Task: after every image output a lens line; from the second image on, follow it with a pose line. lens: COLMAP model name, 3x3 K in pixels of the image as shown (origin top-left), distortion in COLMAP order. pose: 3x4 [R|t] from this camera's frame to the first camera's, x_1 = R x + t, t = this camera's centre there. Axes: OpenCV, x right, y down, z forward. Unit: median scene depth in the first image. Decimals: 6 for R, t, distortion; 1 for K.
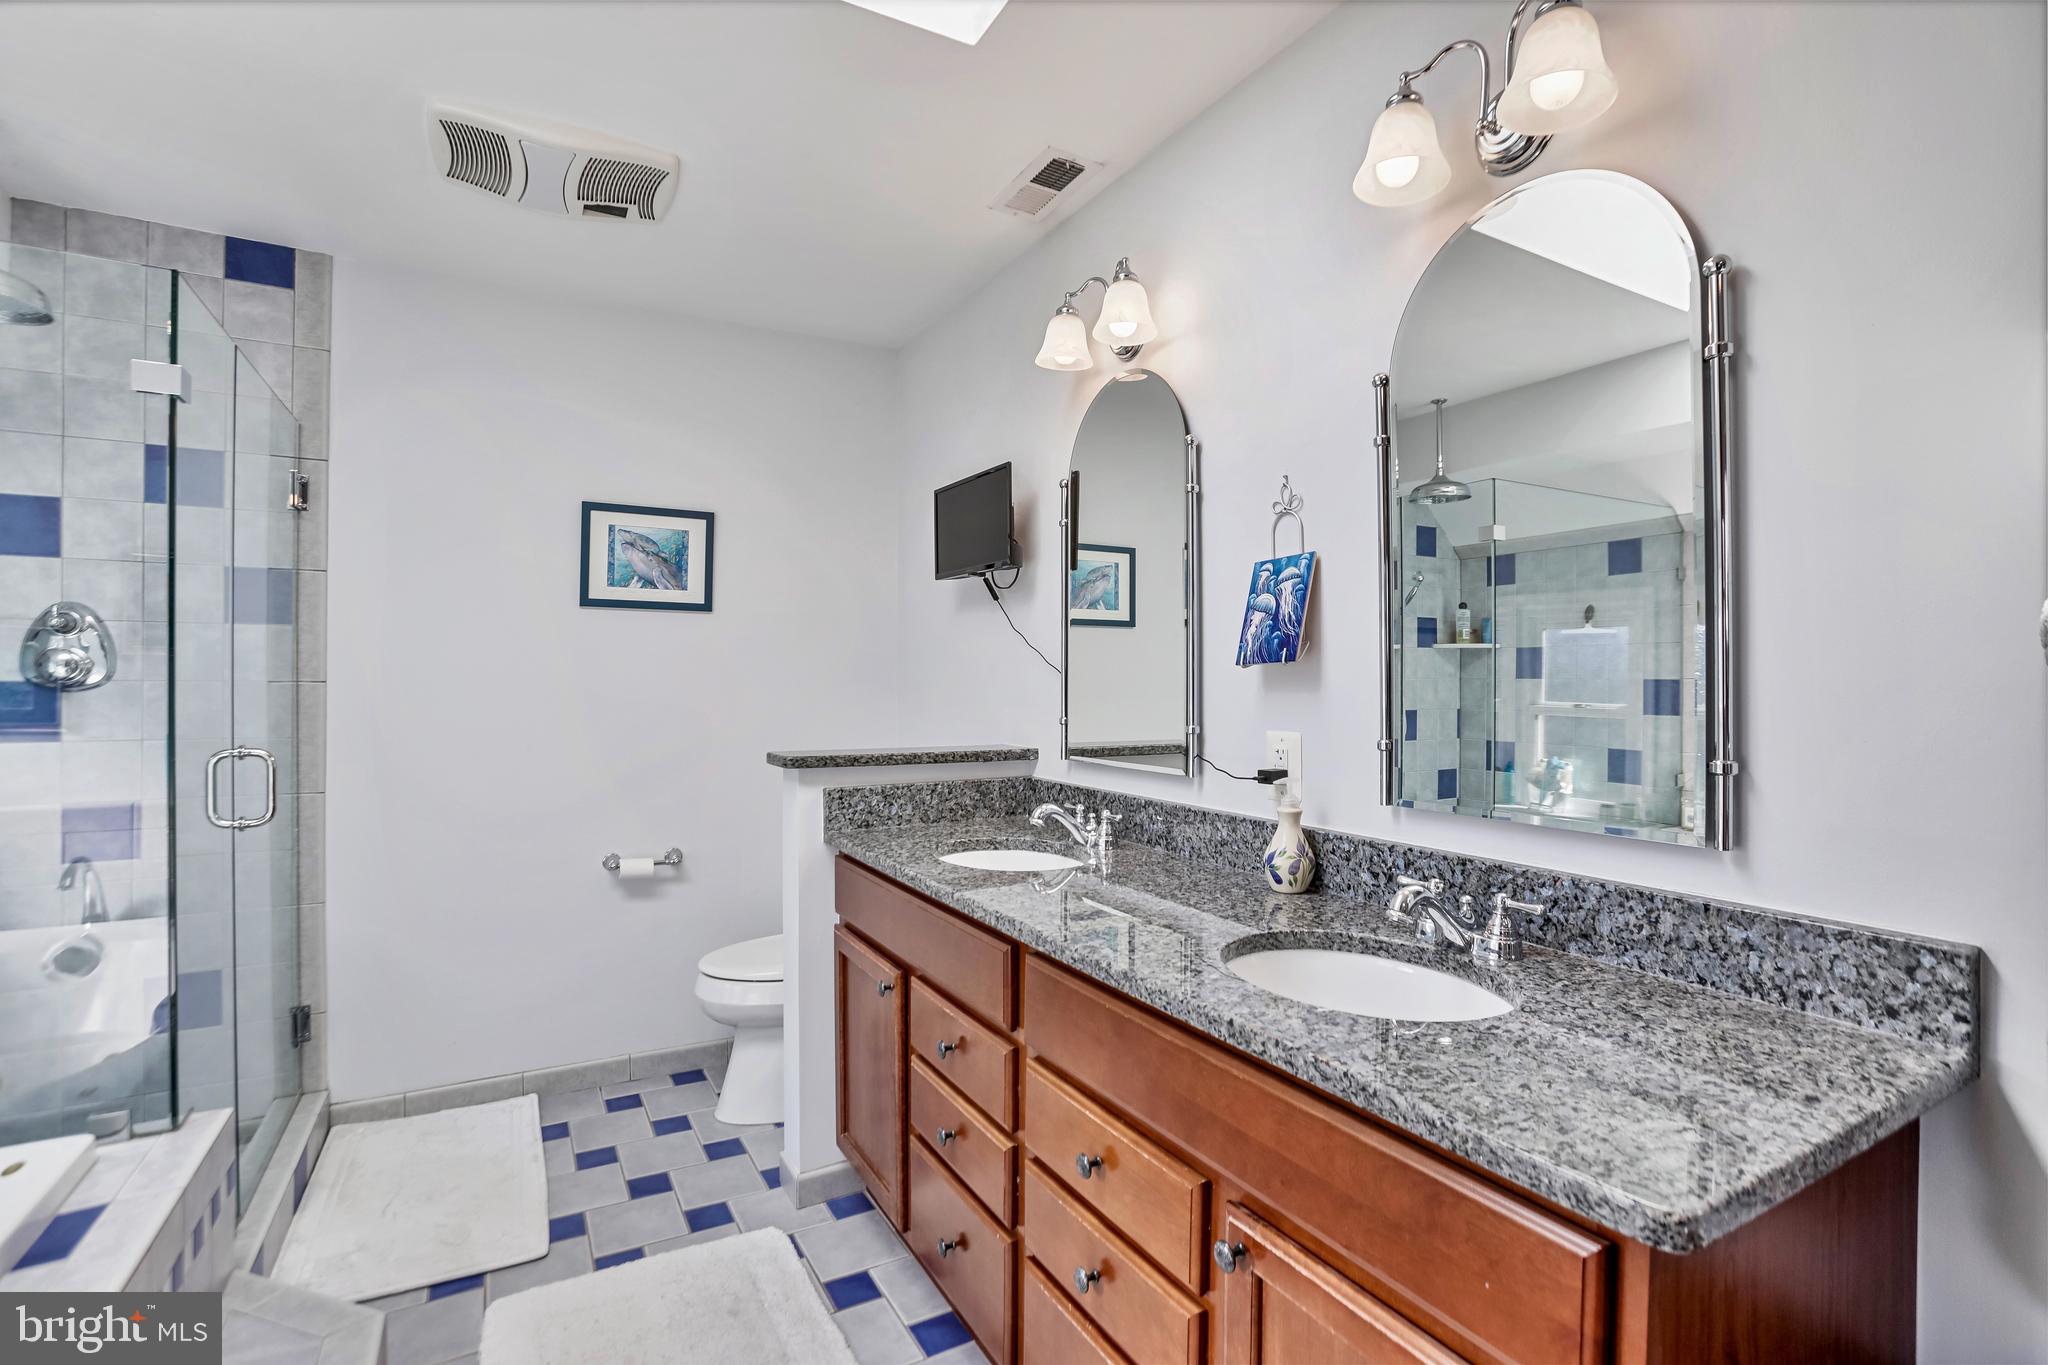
lens RADIAL K [[947.7, 0, 1024.0], [0, 947.7, 682.5], [0, 0, 1]] dist [-0.073596, 0.031598]
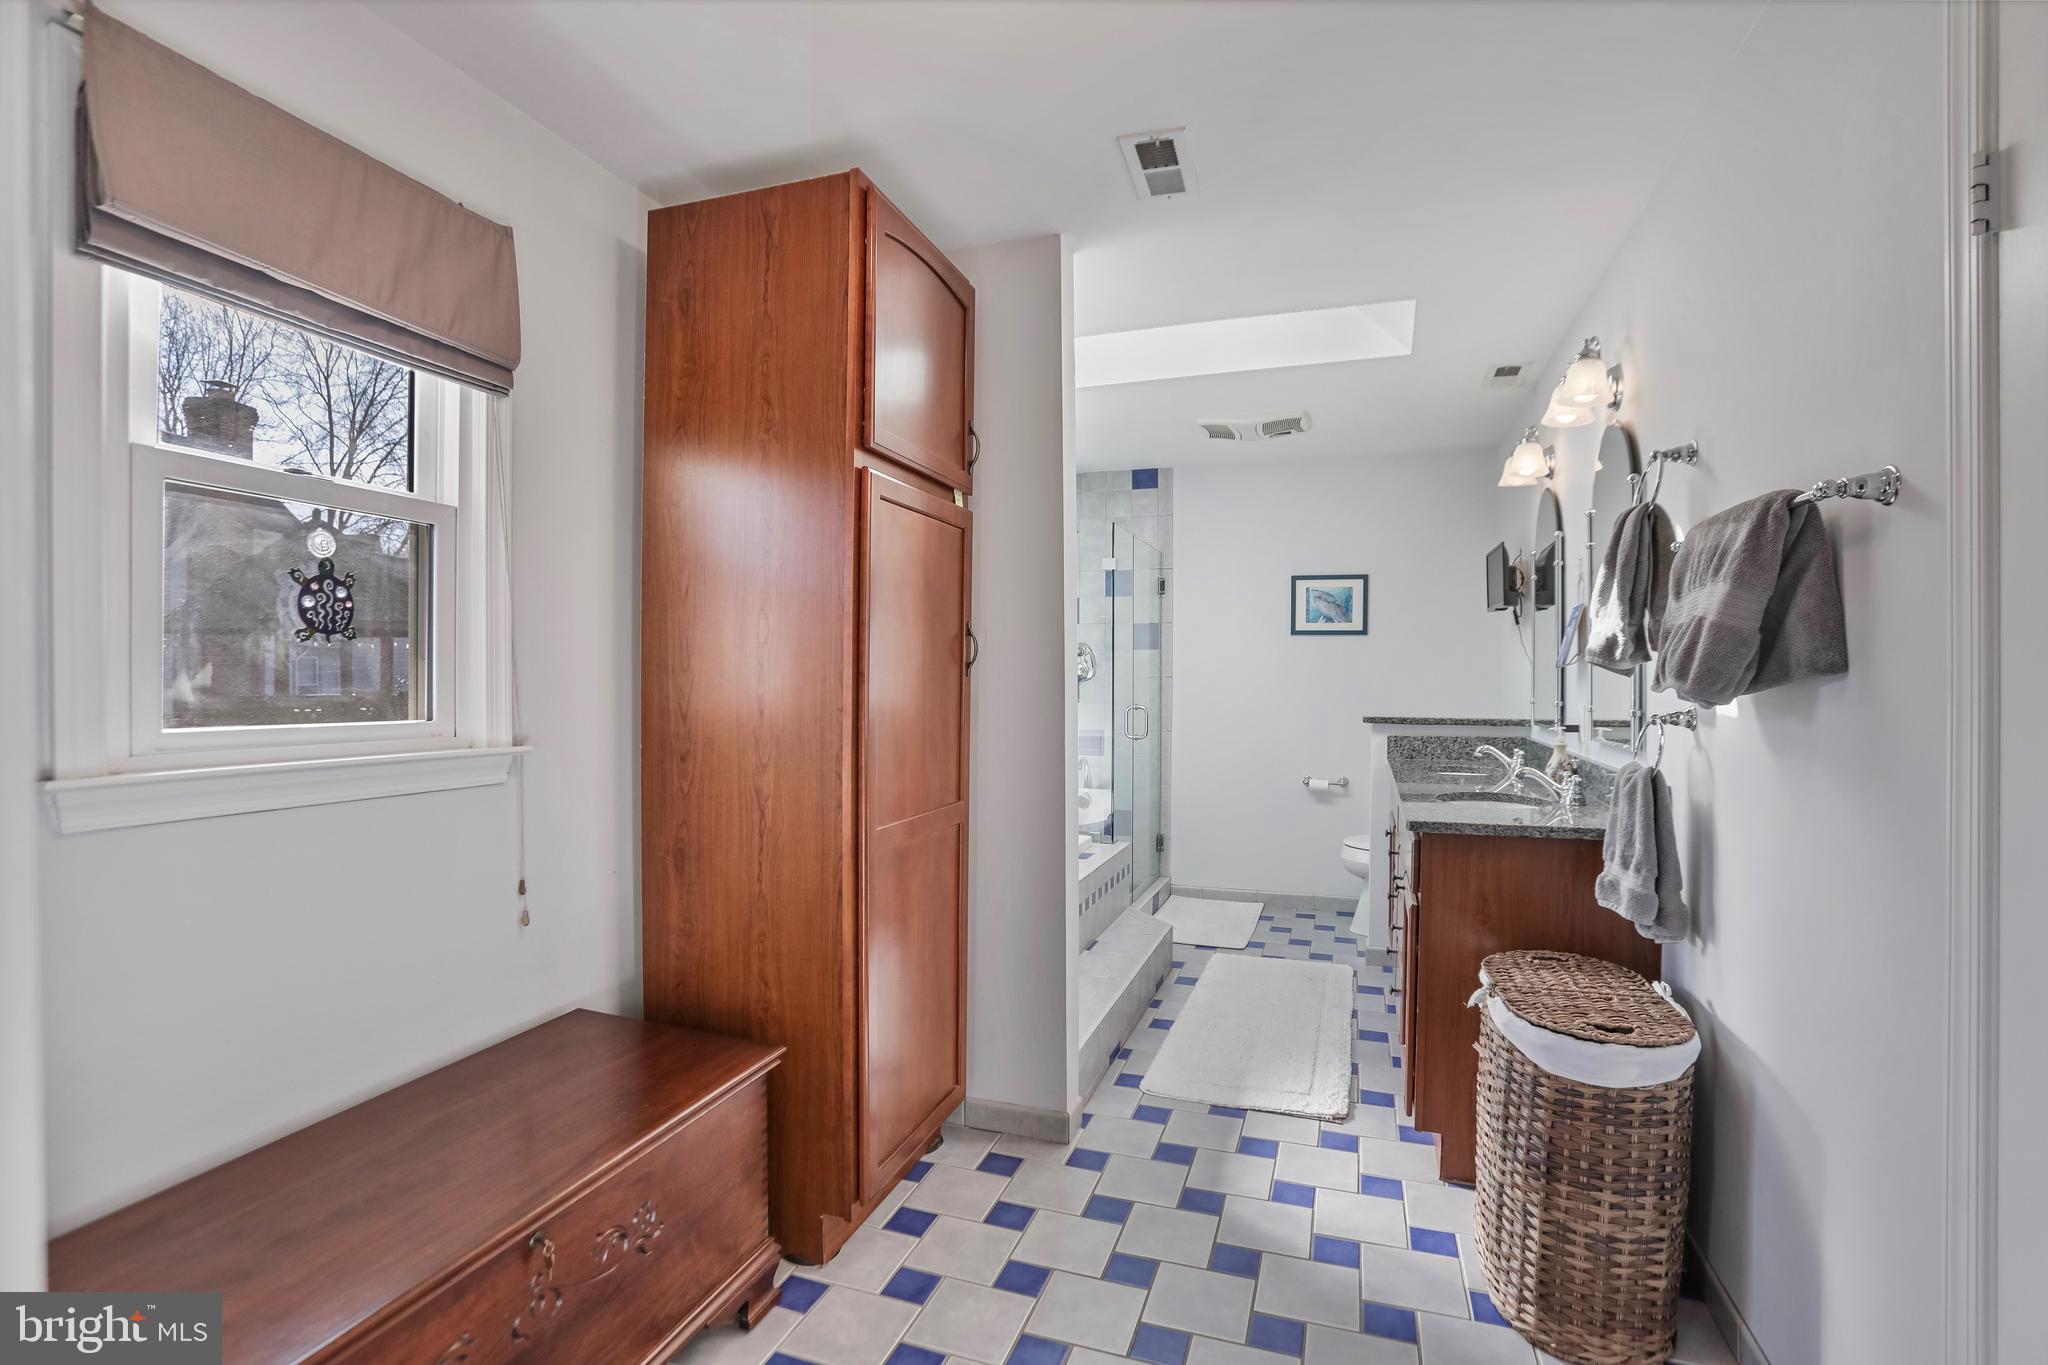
lens RADIAL K [[947.7, 0, 1024.0], [0, 947.7, 682.5], [0, 0, 1]] dist [-0.073596, 0.031598]
pose [[0.655625, 0.002856, -0.755082, 0.620836], [-0.002380, 0.999996, 0.001716, 0.007791], [0.755083, 0.000672, 0.655629, -0.637618]]
